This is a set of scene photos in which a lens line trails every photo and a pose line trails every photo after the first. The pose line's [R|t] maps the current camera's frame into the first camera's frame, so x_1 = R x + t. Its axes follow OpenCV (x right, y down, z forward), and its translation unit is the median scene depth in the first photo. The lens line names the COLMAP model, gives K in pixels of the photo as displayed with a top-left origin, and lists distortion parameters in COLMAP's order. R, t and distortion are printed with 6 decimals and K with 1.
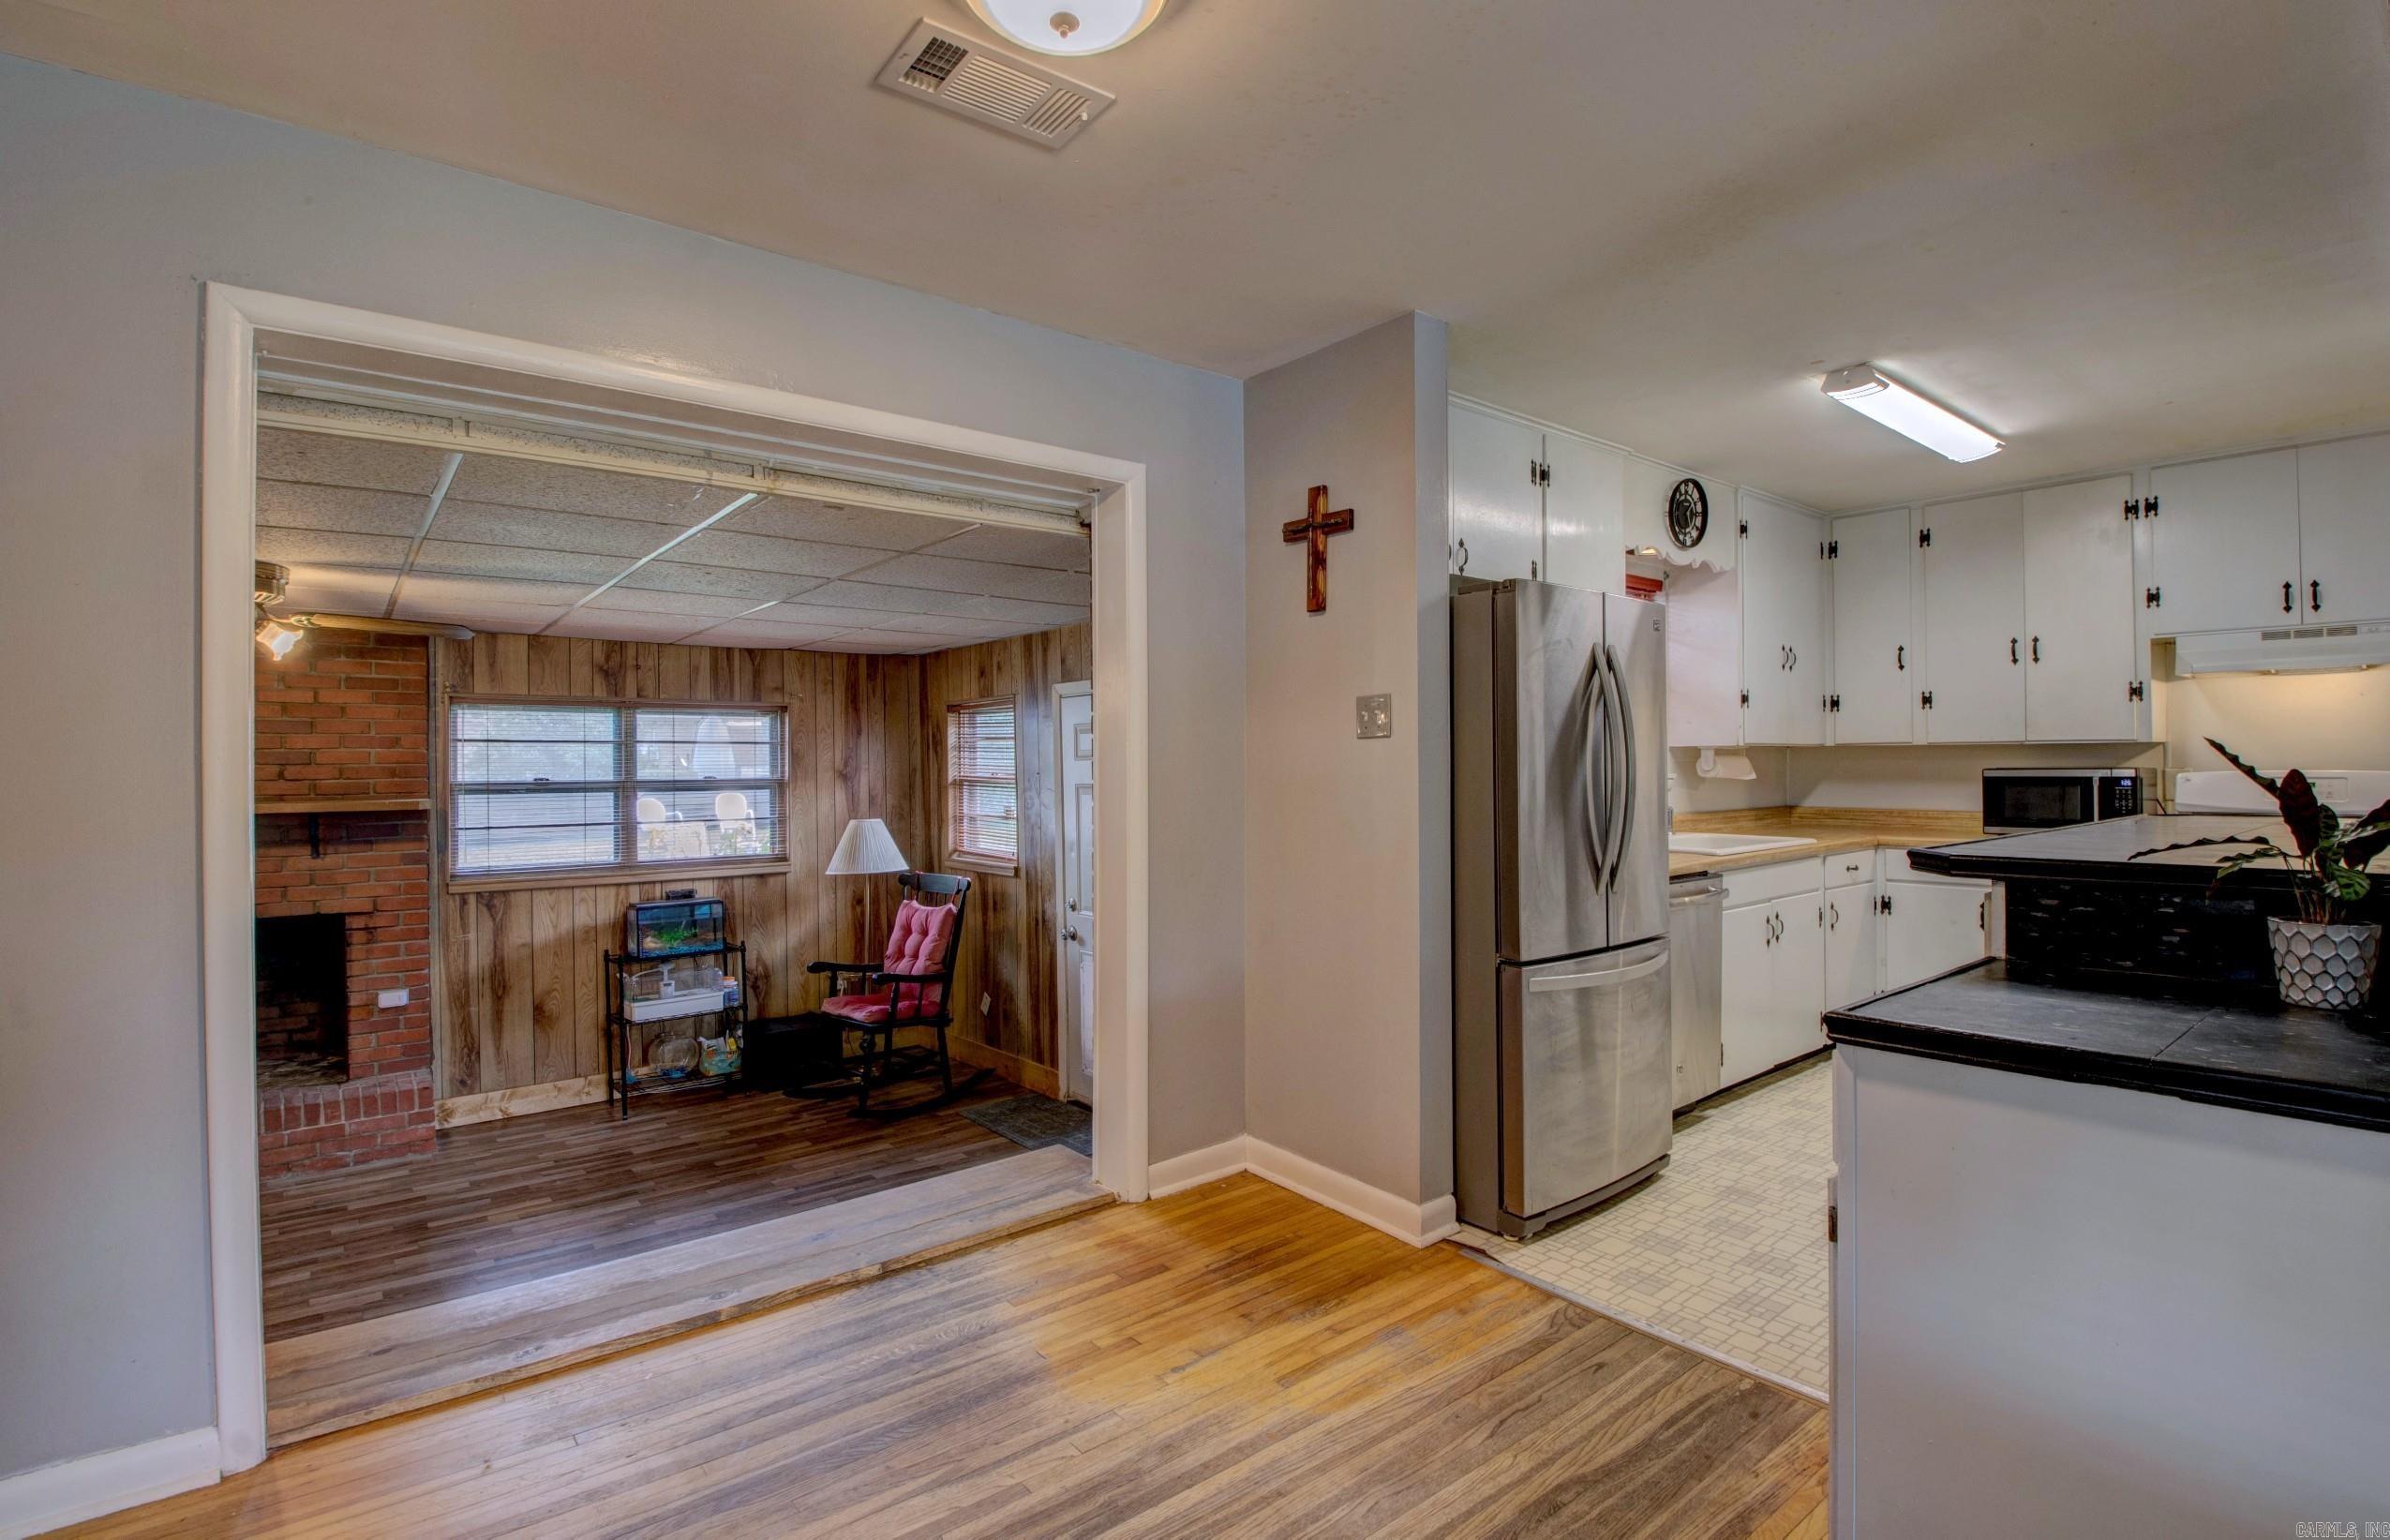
lens RADIAL K [[1112.6, 0, 1160.4], [0, 1112.6, 767.7], [0, 0, 1]] dist [0.032516, -0.037886]
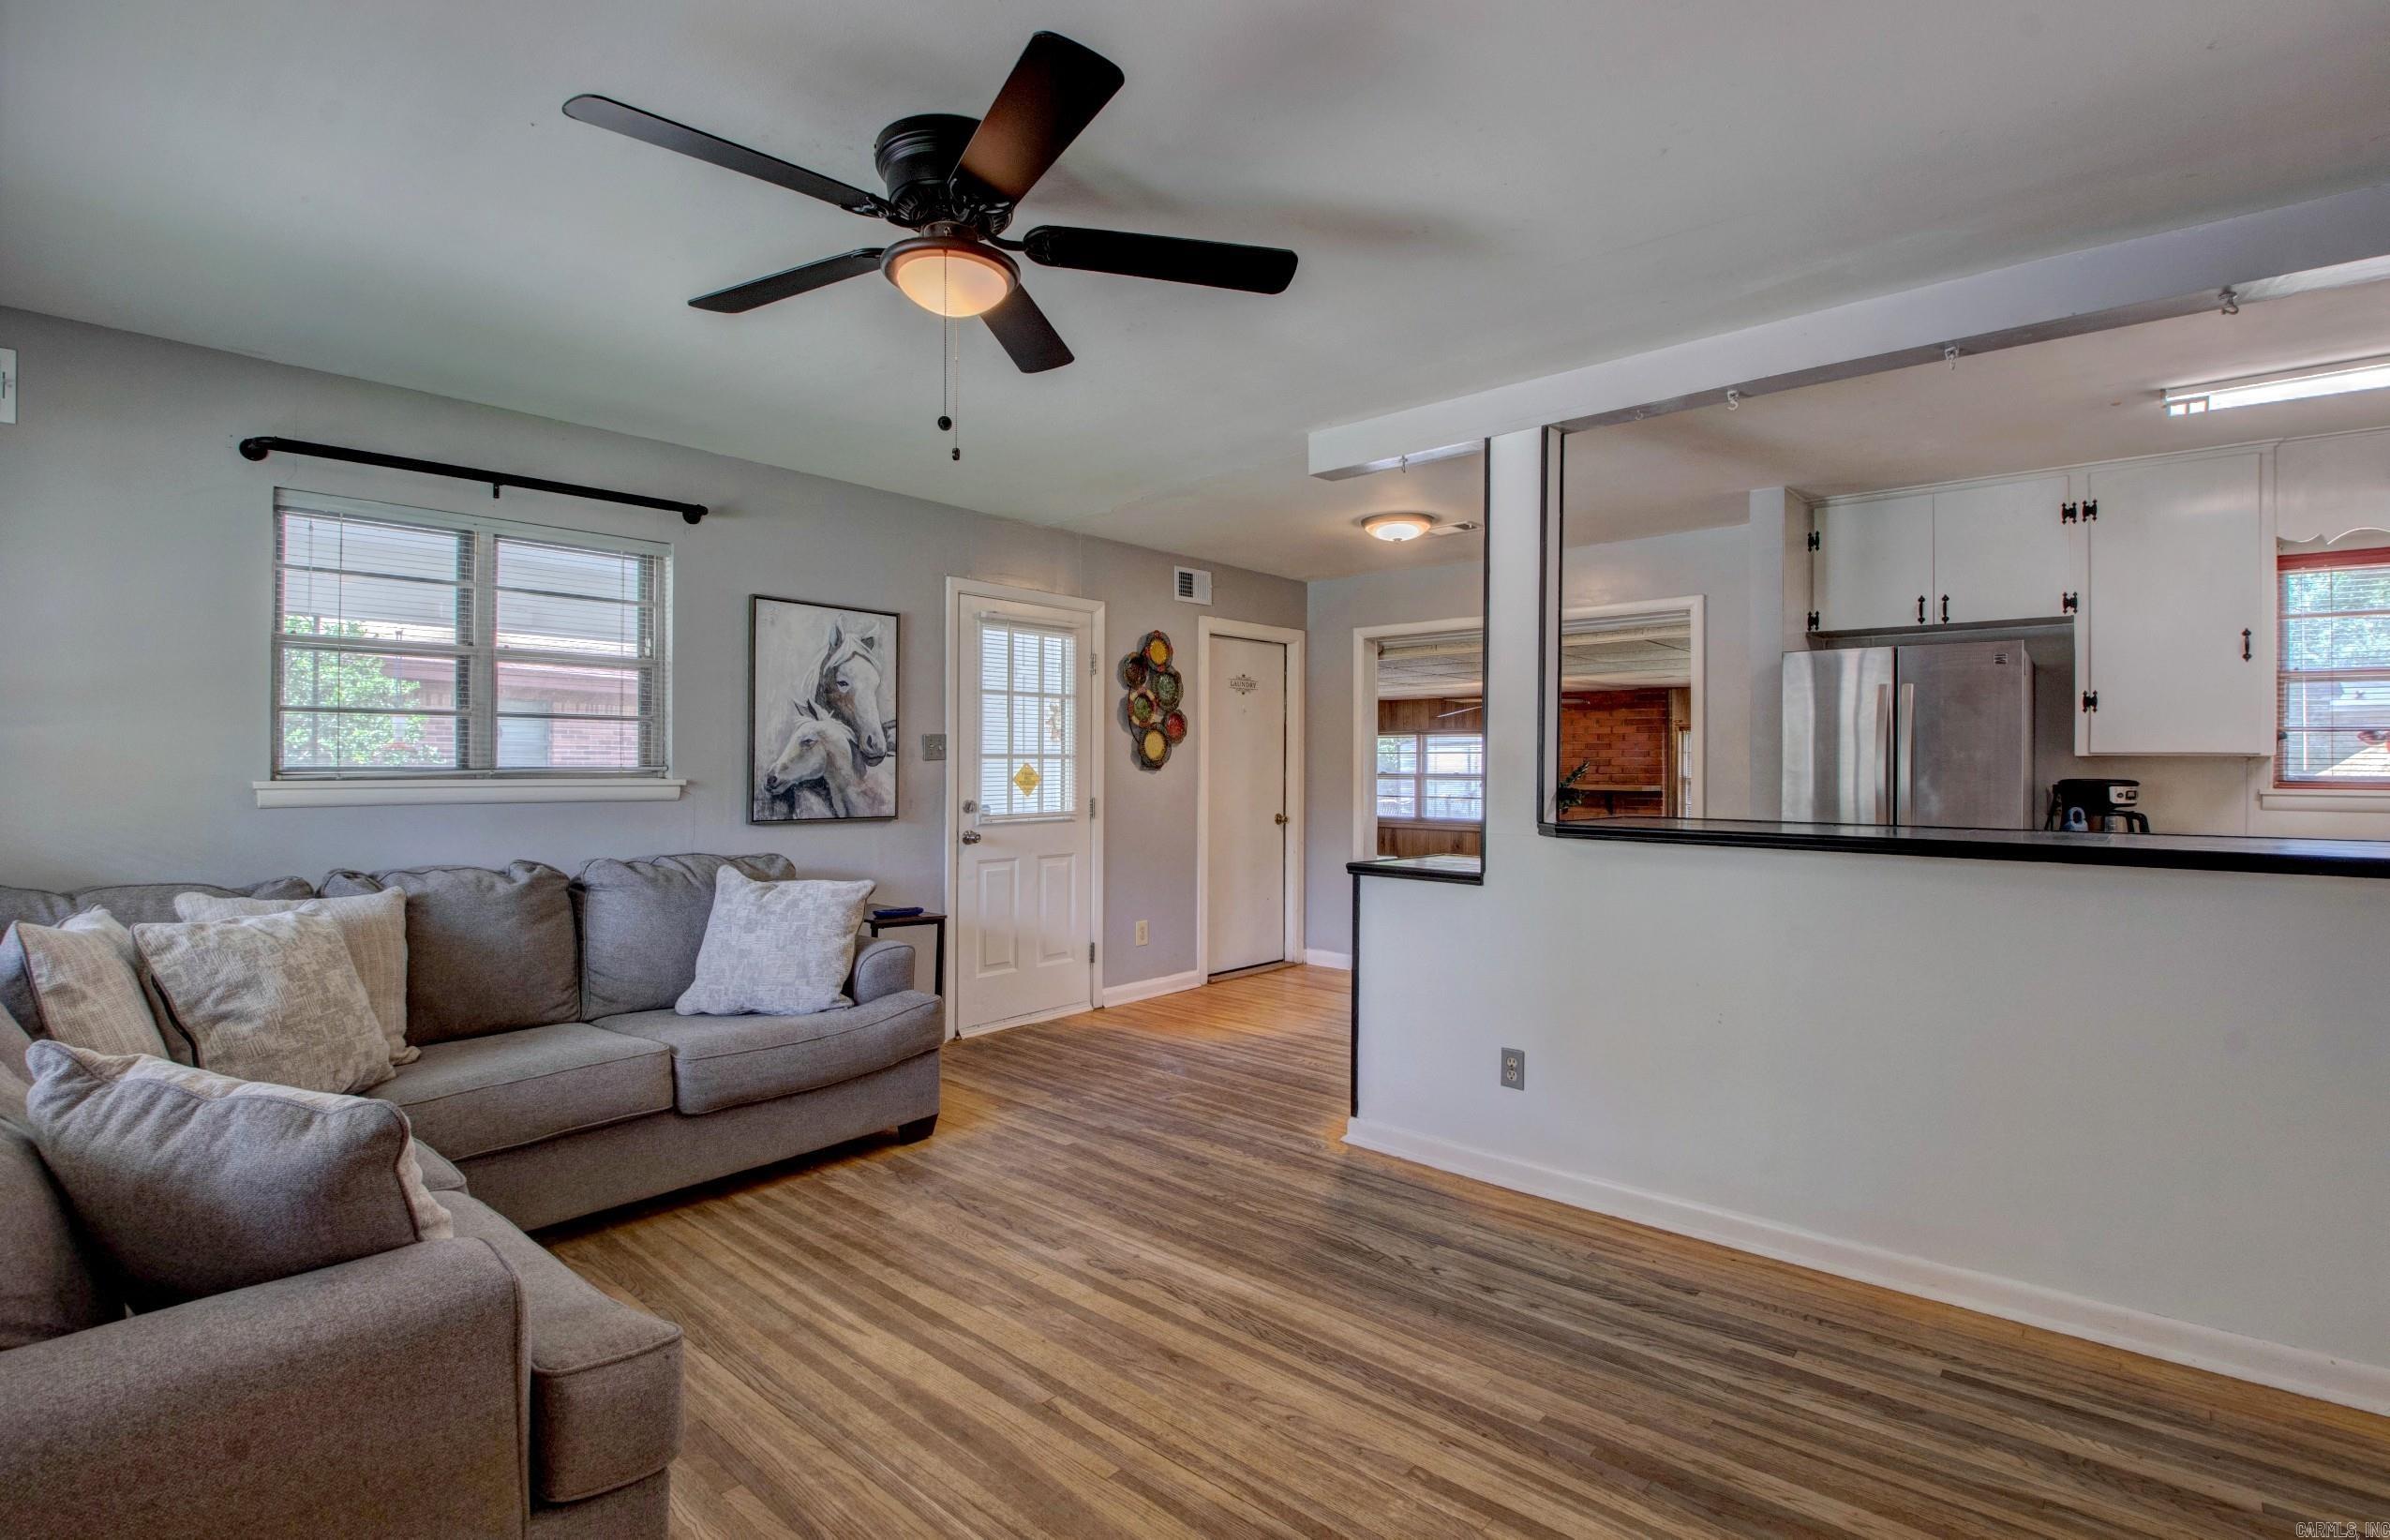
lens RADIAL K [[1094.0, 0, 1209.7], [0, 1094.0, 759.7], [0, 0, 1]] dist [0.043802, -0.035726]
pose [[0.201684, 0.002547, -0.979447, 0.910547], [-0.009948, 0.999950, 0.000552, -0.006905], [0.979400, 0.009632, 0.201699, -0.051302]]
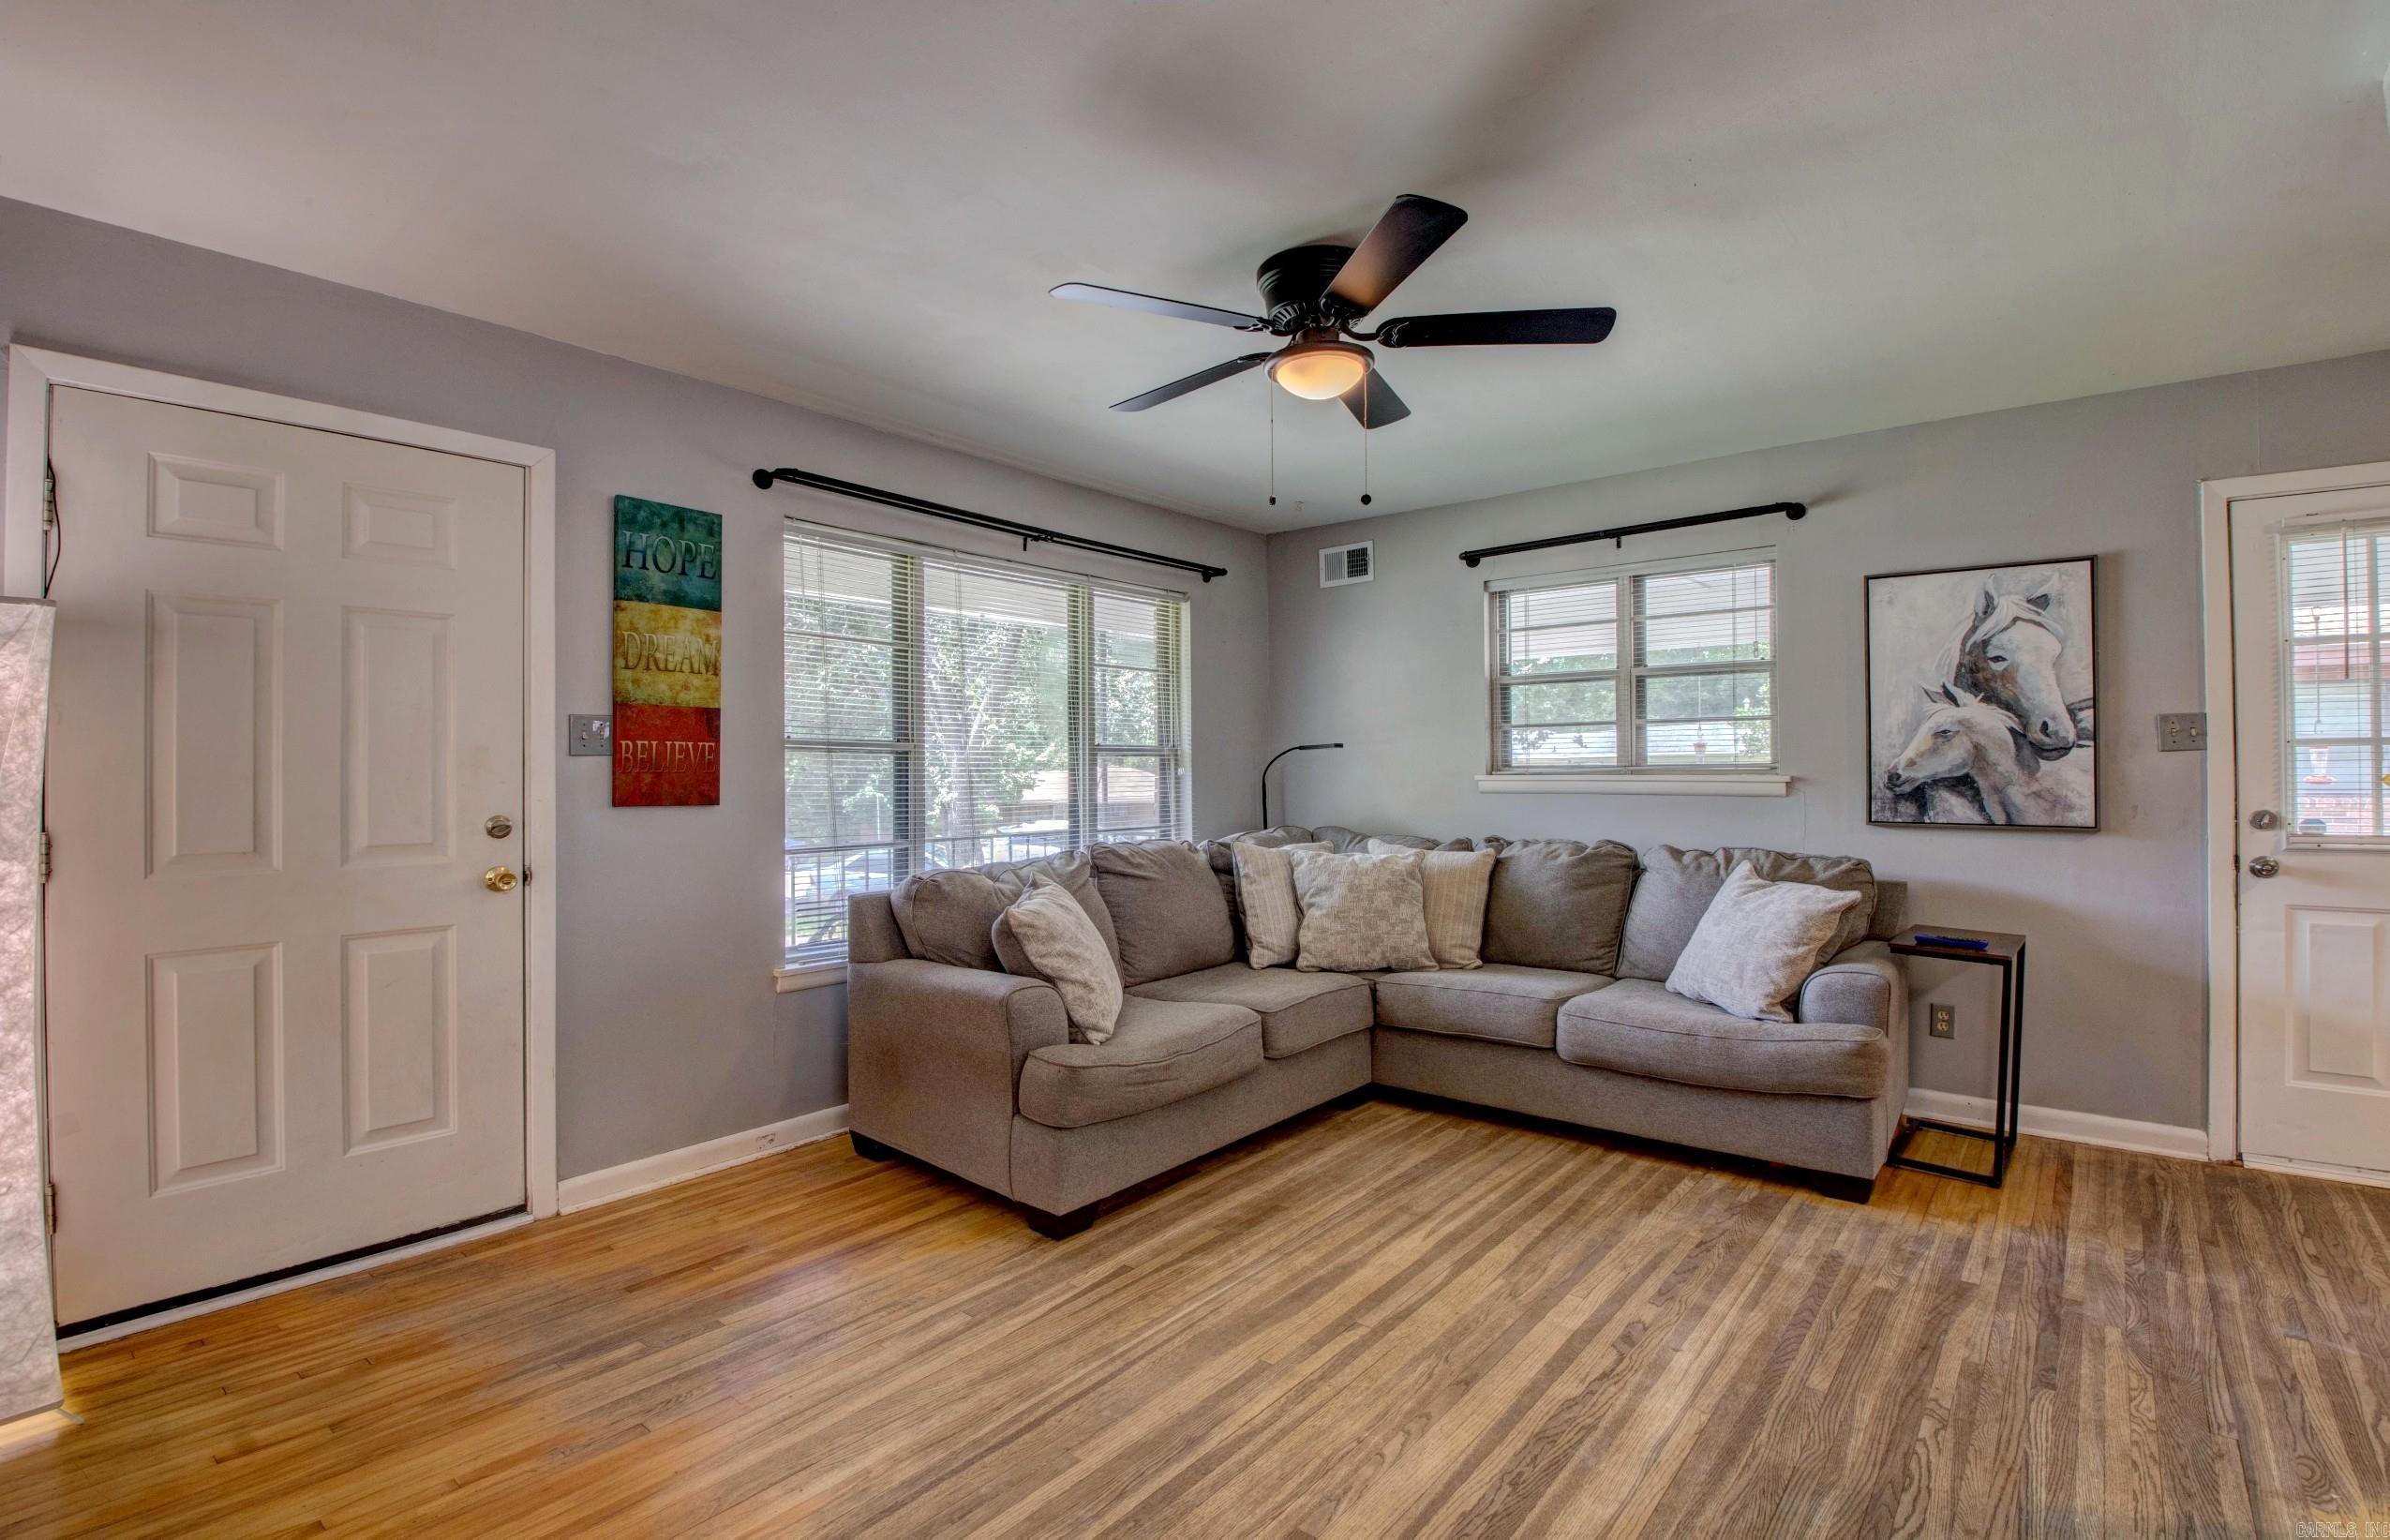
lens RADIAL K [[1063.4, 0, 1139.2], [0, 1063.4, 757.6], [0, 0, 1]] dist [0.010505, -0.017154]
pose [[-0.971045, 0.011231, -0.238633, 0.696706], [0.012222, 0.999922, -0.002674, -0.005413], [0.238584, -0.005513, -0.971106, 0.375535]]
